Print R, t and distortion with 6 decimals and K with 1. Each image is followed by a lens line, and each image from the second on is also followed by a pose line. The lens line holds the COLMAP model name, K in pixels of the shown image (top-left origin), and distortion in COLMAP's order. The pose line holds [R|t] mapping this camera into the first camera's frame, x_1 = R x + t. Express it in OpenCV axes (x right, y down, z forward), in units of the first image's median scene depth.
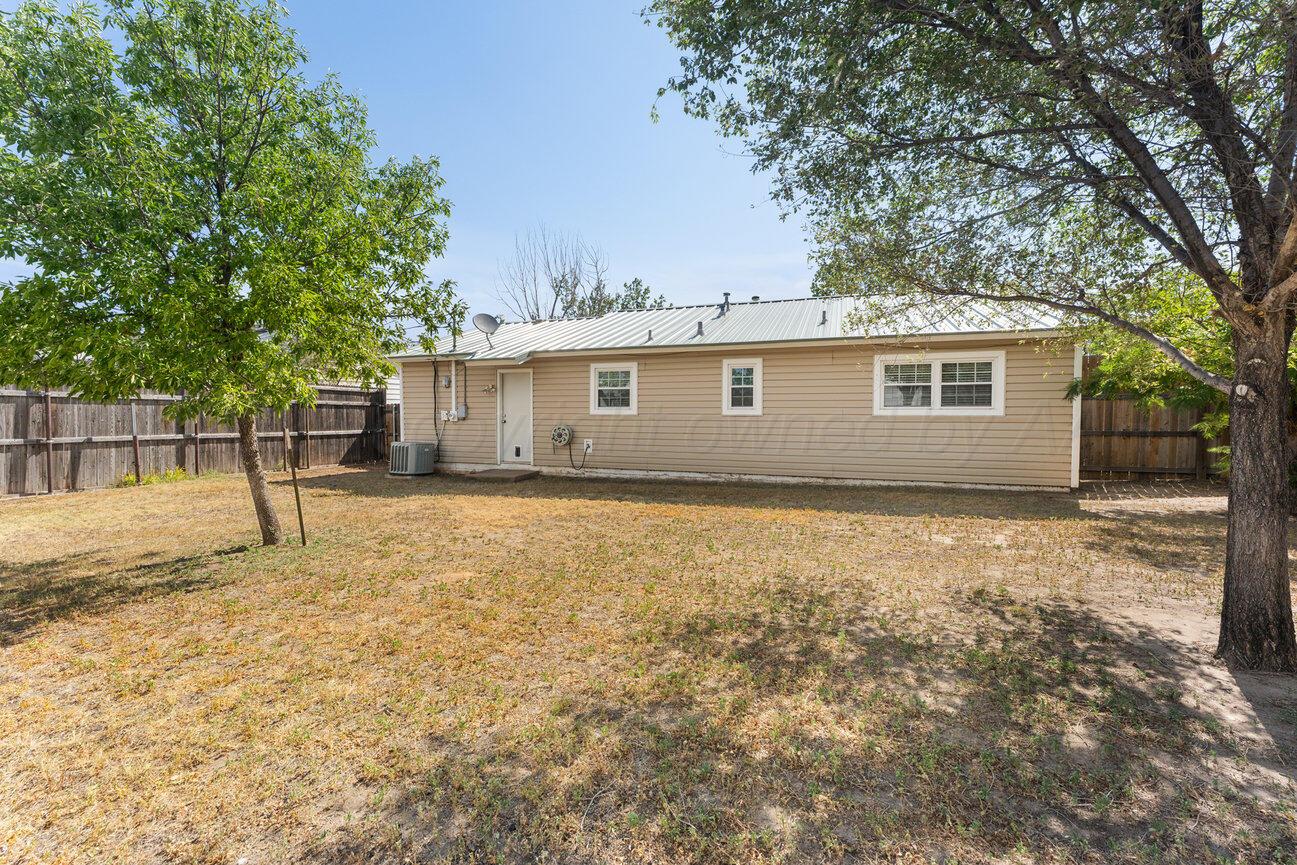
lens RADIAL K [[535.0, 0, 642.9], [0, 535.0, 430.9], [0, 0, 1]] dist [0.003159, -0.000953]
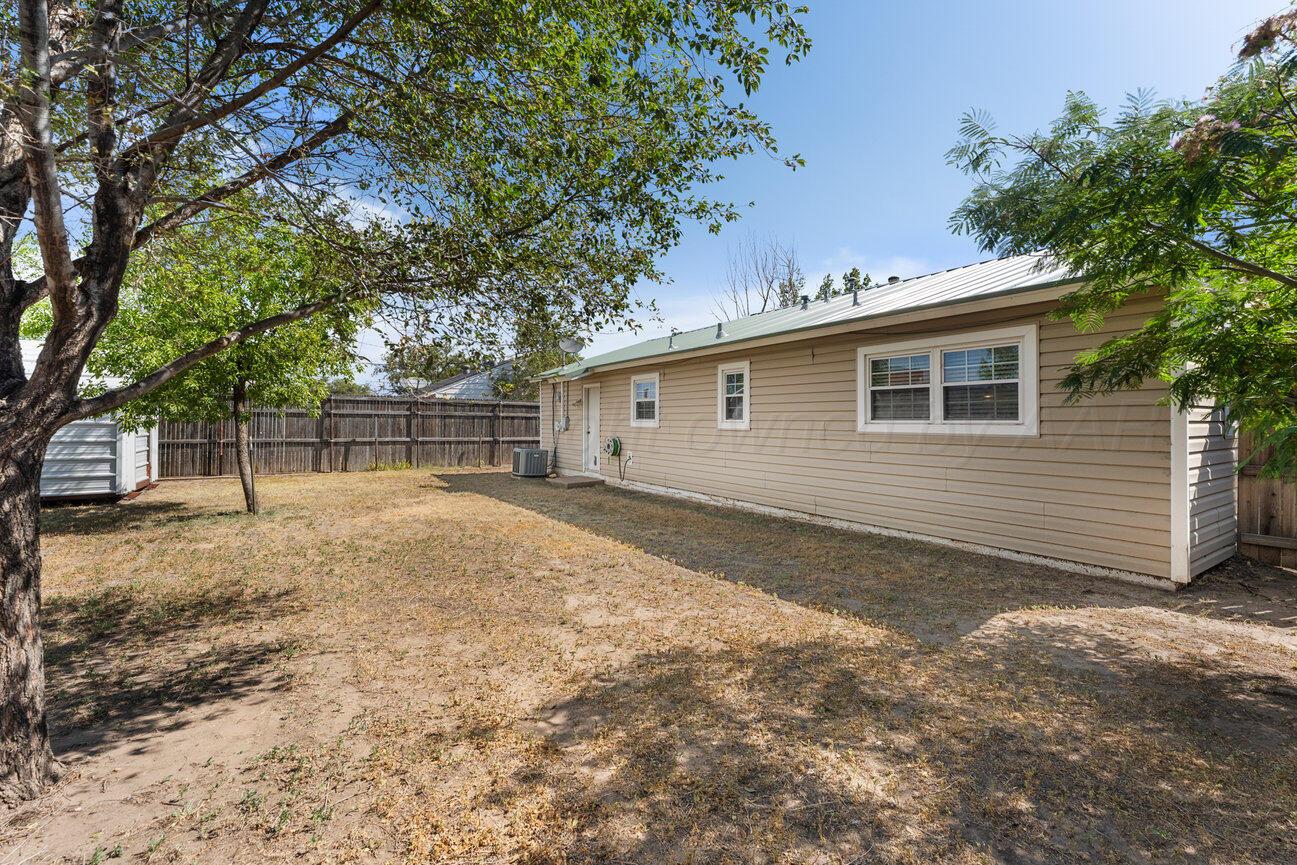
lens RADIAL K [[535.0, 0, 645.0], [0, 535.0, 424.6], [0, 0, 1]] dist [0.003159, -0.000953]
pose [[0.798173, 0.006434, -0.602394, 0.629639], [-0.023394, 0.999520, -0.020322, -0.017946], [0.601974, 0.030312, 0.797940, 0.261216]]
